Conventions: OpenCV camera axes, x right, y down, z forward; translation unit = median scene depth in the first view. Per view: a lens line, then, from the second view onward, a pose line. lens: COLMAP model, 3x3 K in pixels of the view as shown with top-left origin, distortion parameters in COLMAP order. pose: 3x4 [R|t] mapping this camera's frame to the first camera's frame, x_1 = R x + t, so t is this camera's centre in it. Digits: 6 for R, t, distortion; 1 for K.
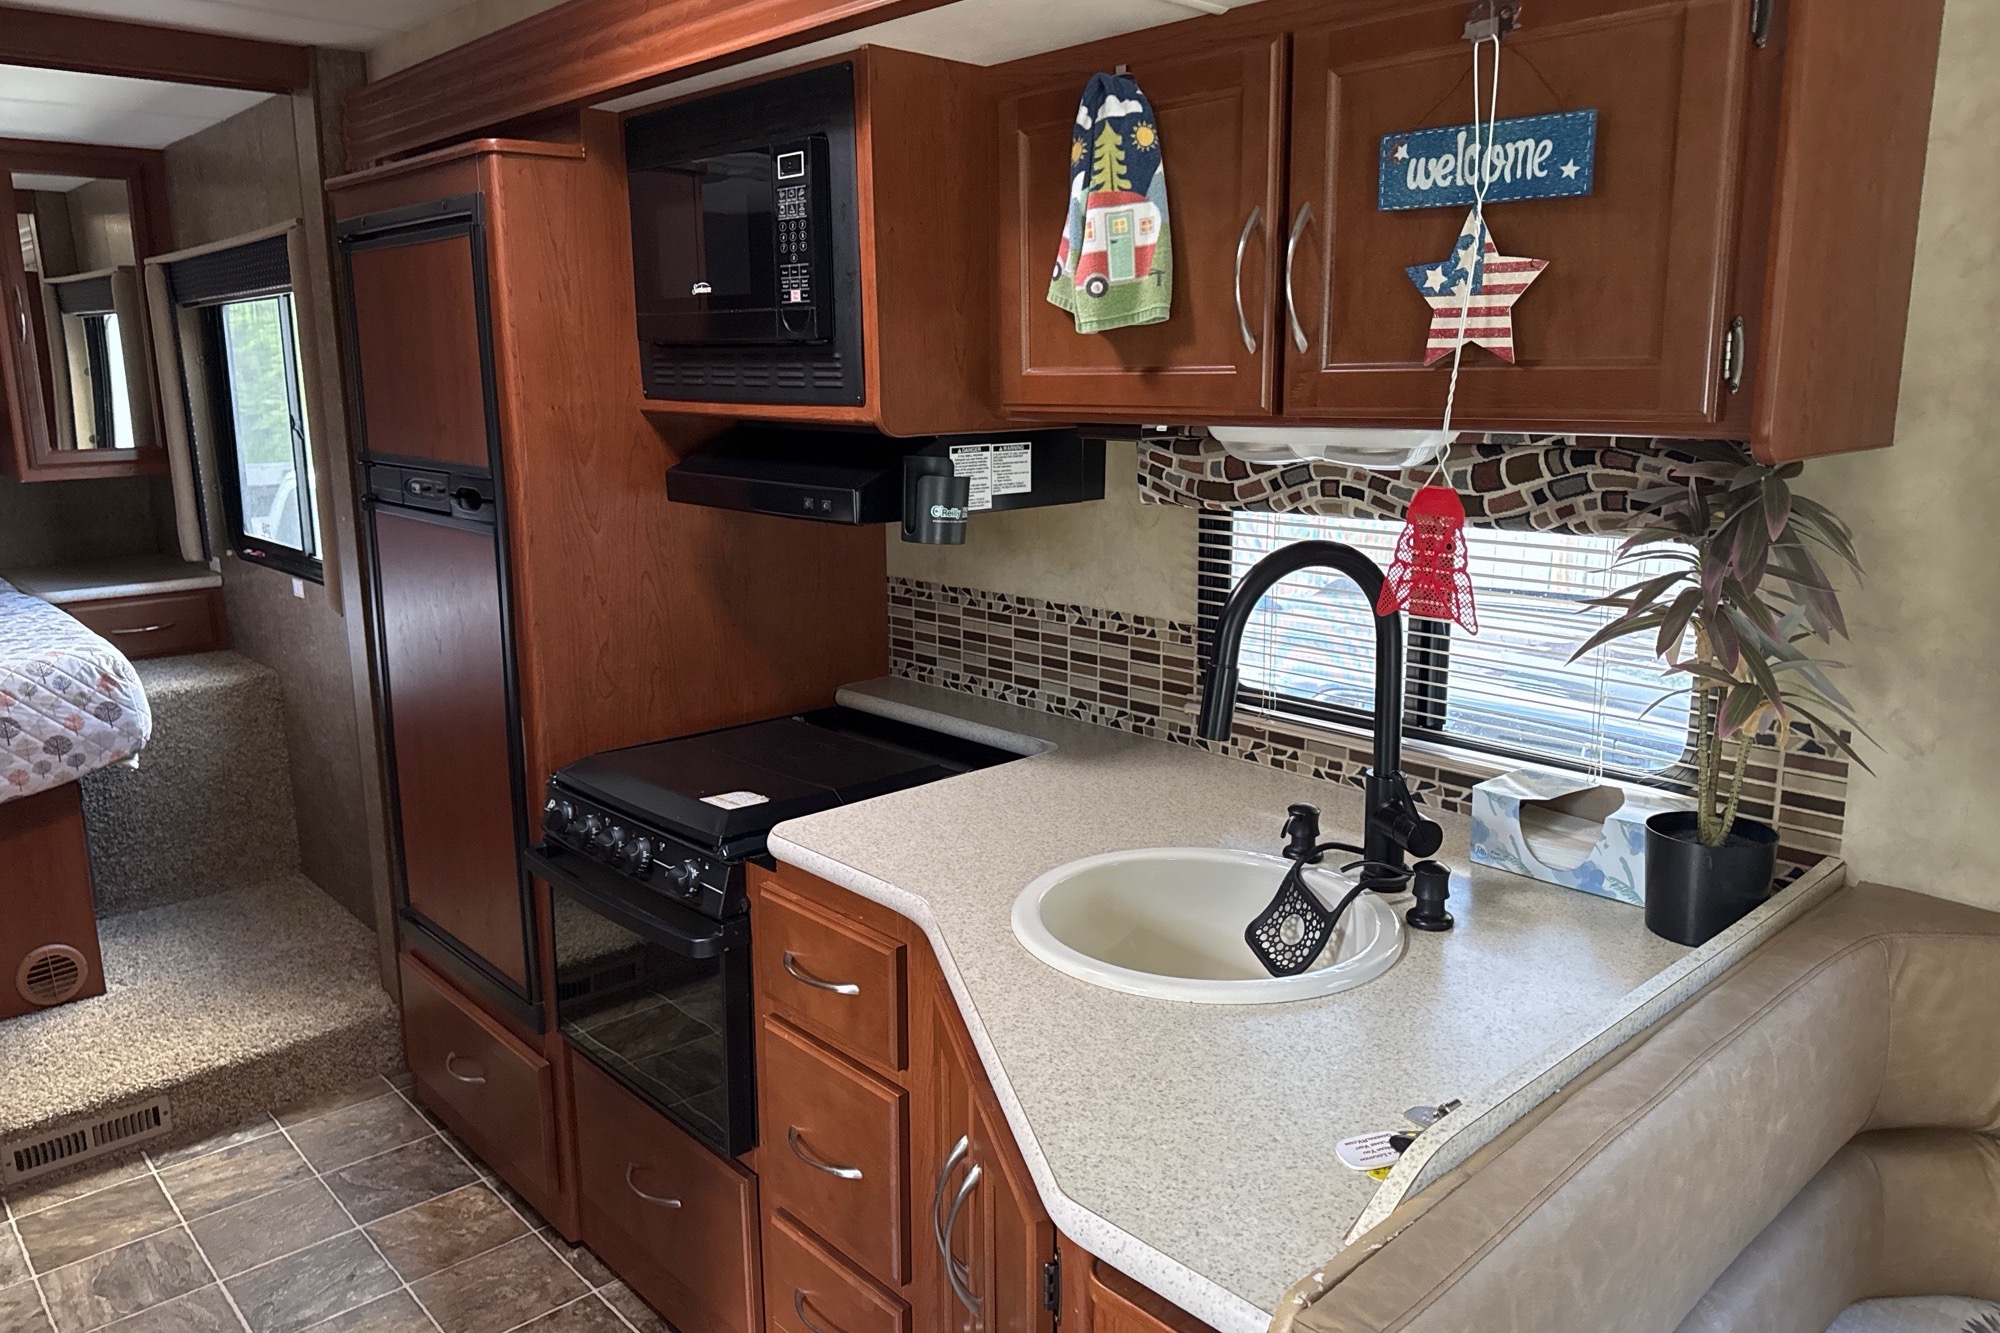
lens RADIAL K [[1407.4, 0, 993.6], [0, 1407.4, 658.8], [0, 0, 1]] dist [-0.006333, -0.004946]
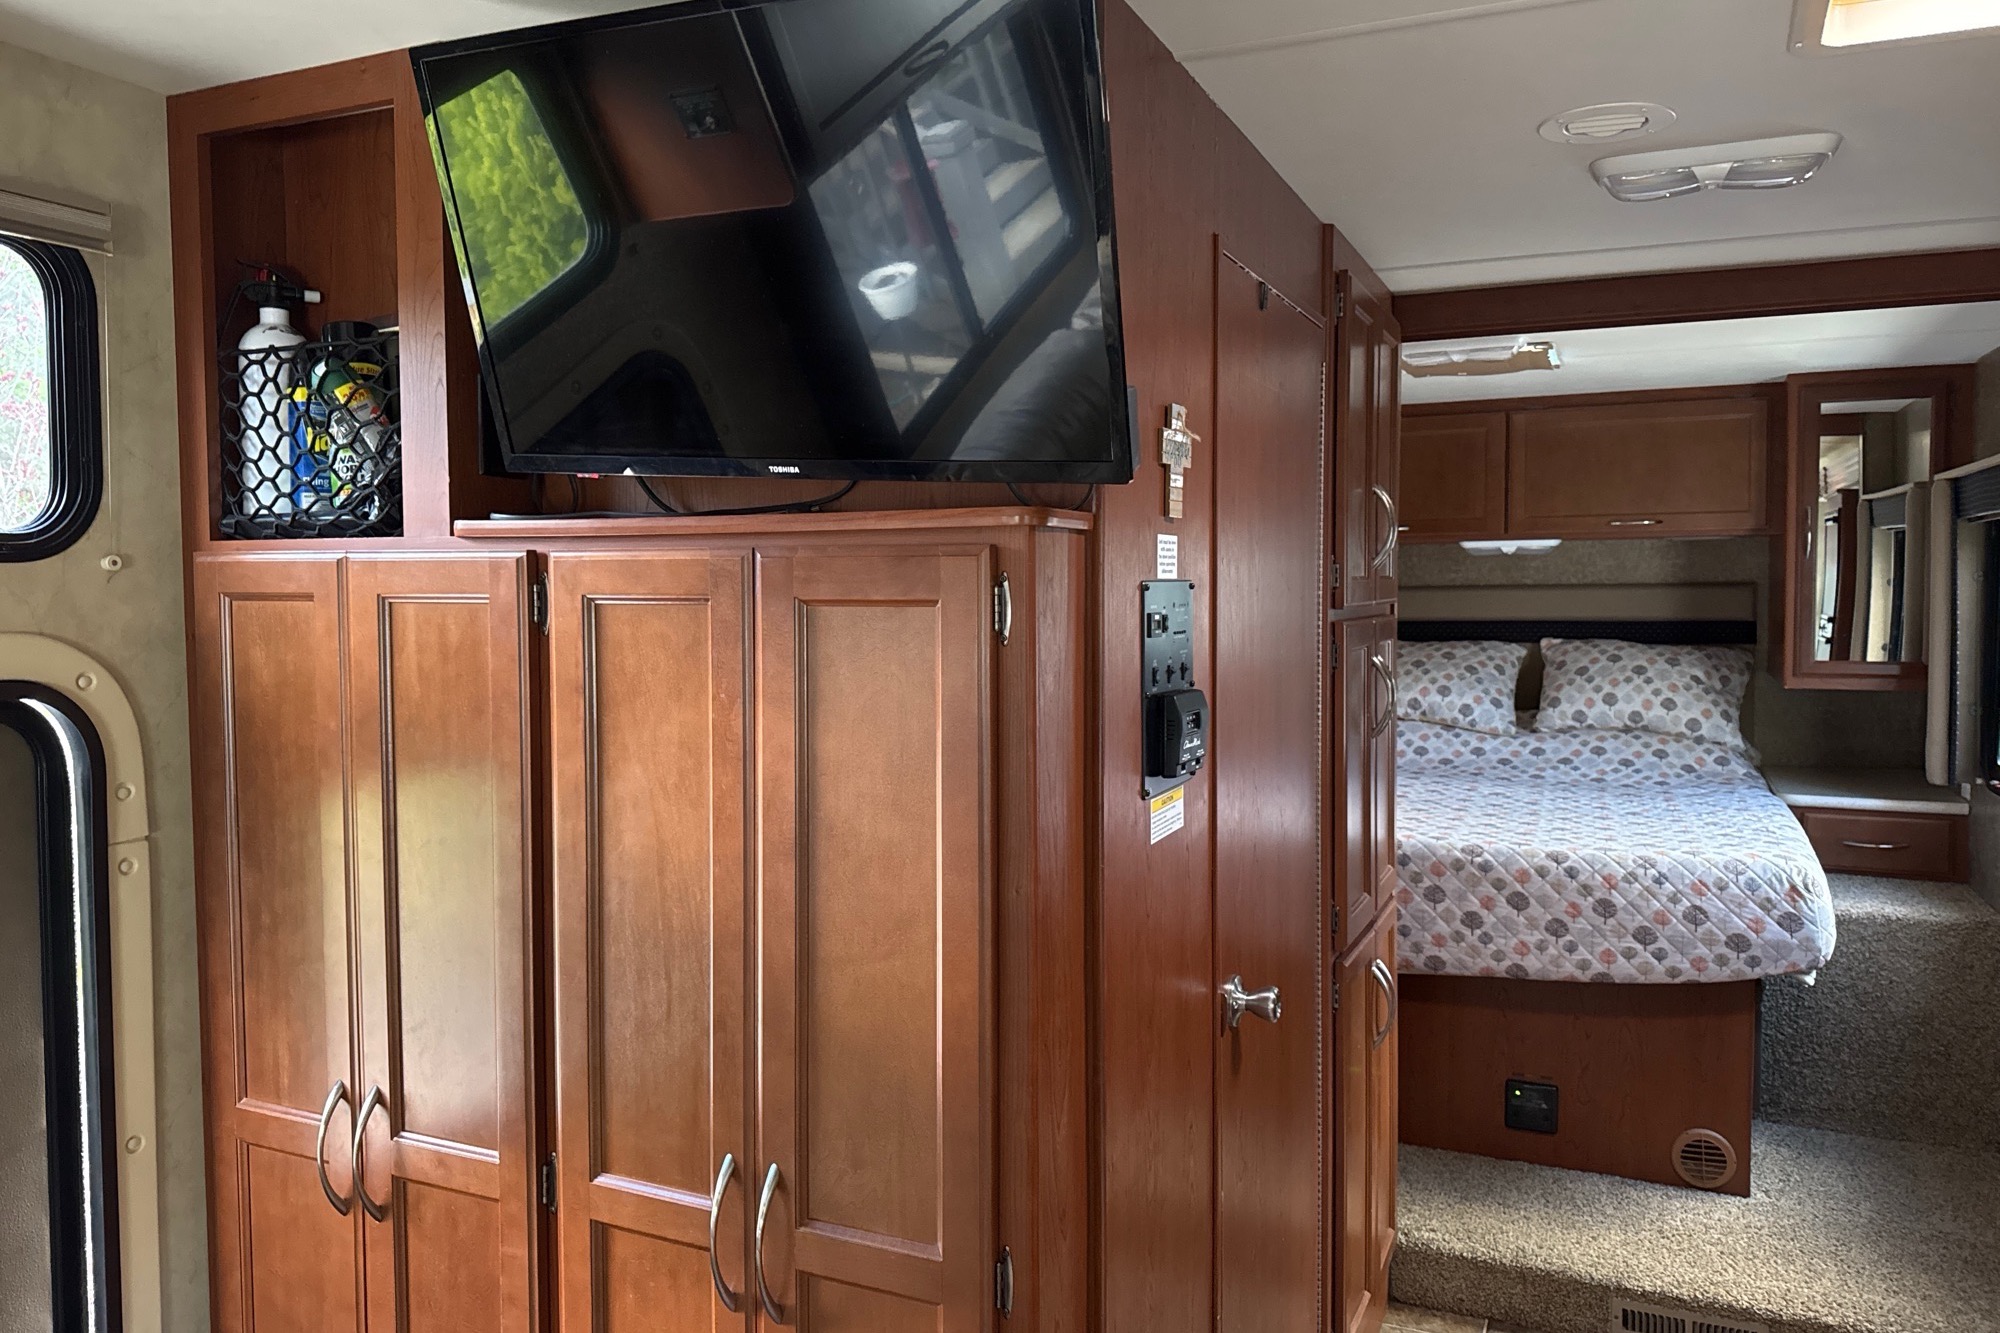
lens RADIAL K [[1407.4, 0, 993.6], [0, 1407.4, 658.8], [0, 0, 1]] dist [-0.006333, -0.004946]
pose [[0.391442, 0.059647, -0.918268, 0.054818], [-0.188439, 0.981946, -0.016545, -0.021795], [0.900702, 0.179513, 0.395614, 0.047691]]
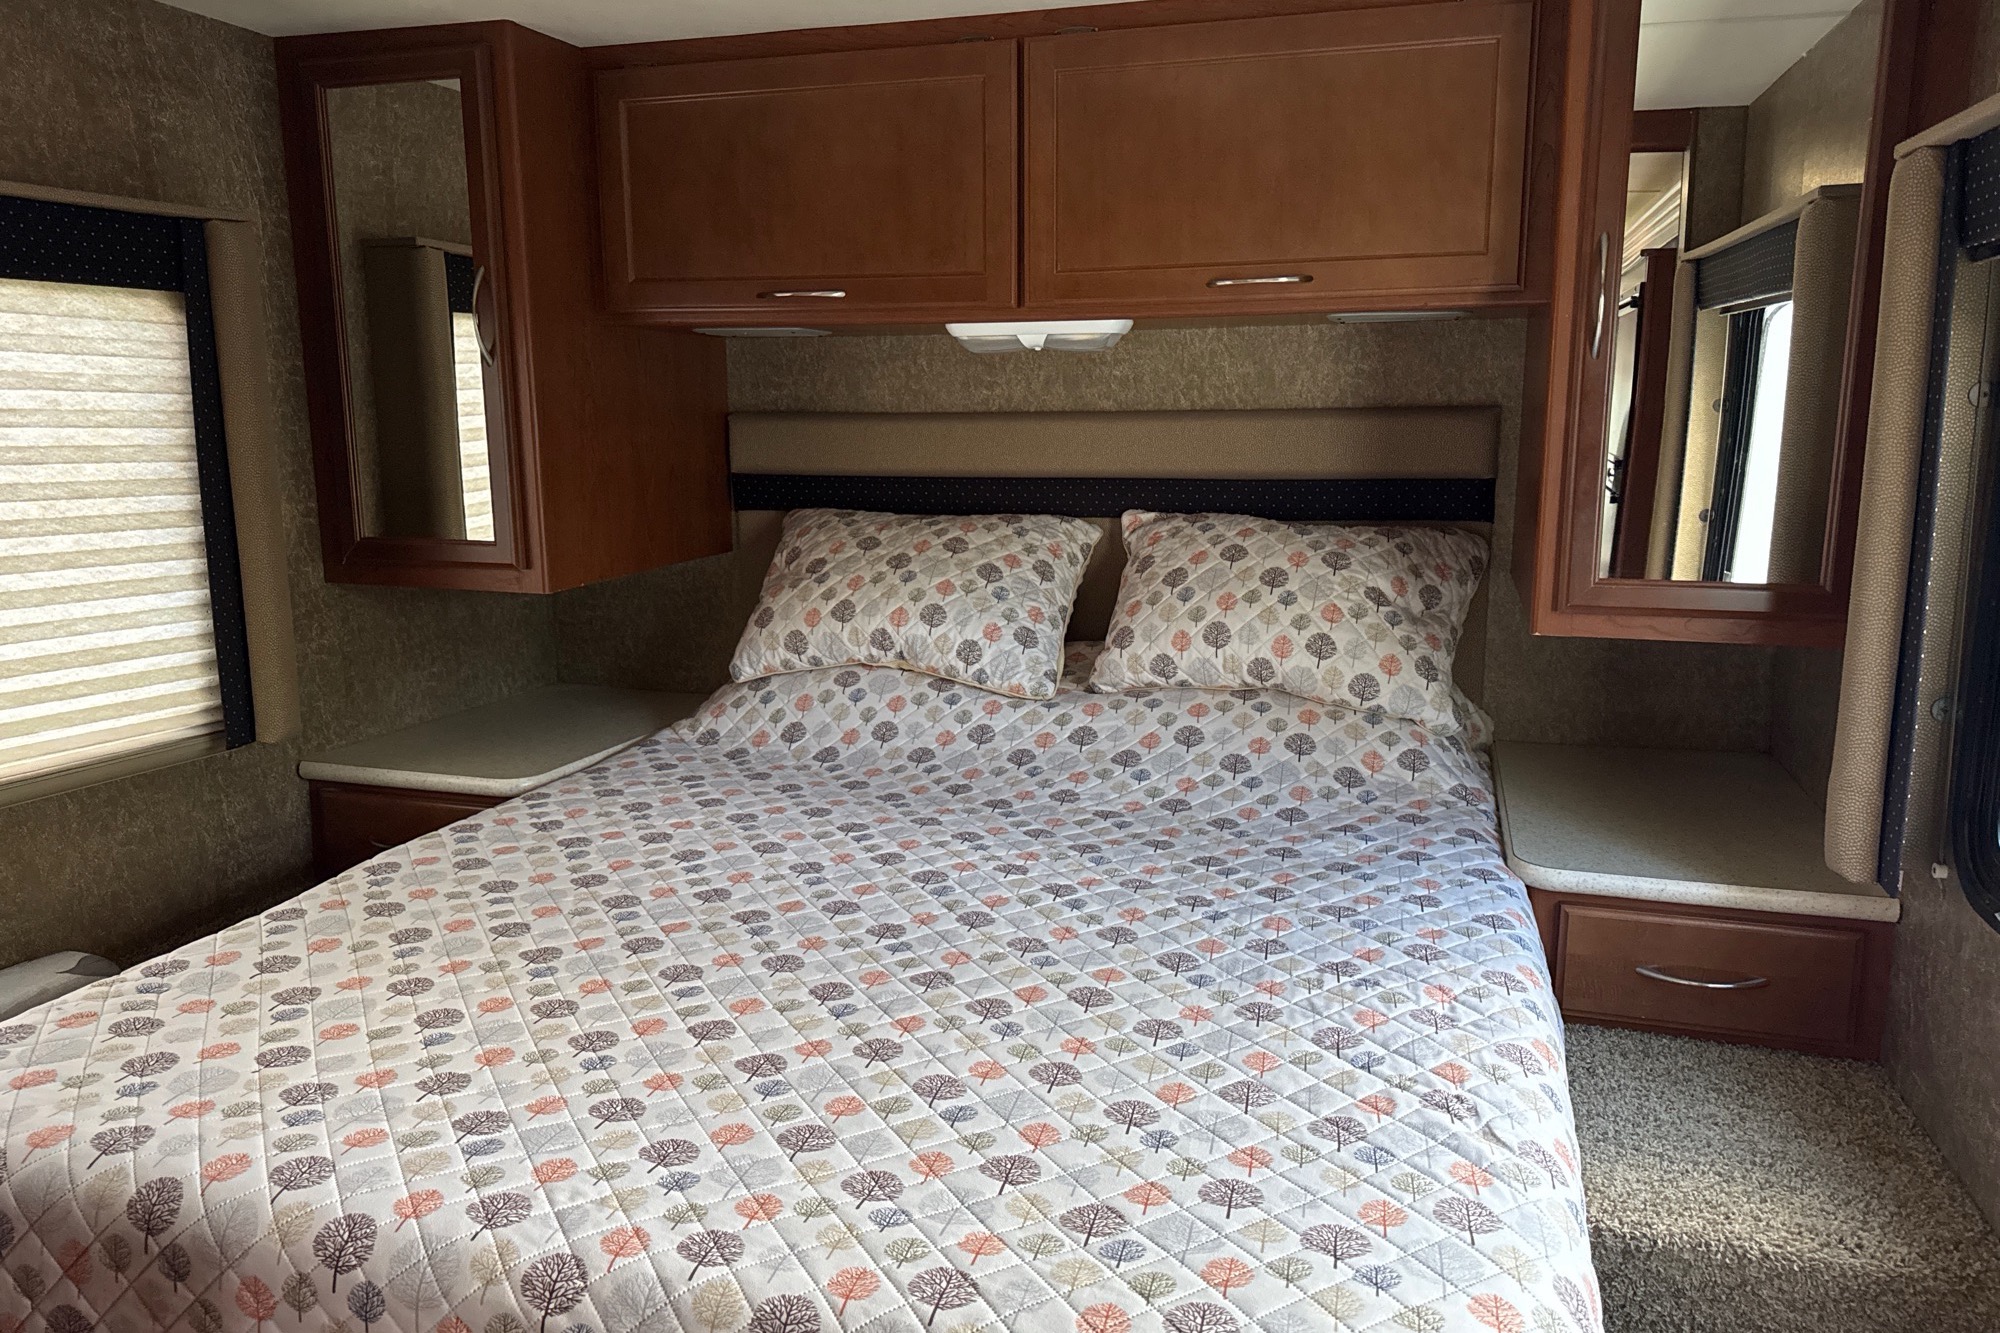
lens RADIAL K [[1375.4, 0, 998.3], [0, 1375.4, 678.6], [0, 0, 1]] dist [0.093289, -0.141165]
pose [[0.508591, 0.174271, -0.843188, -0.454801], [-0.175926, 0.979675, 0.096366, -0.152532], [0.842844, 0.099328, 0.528912, 0.711789]]
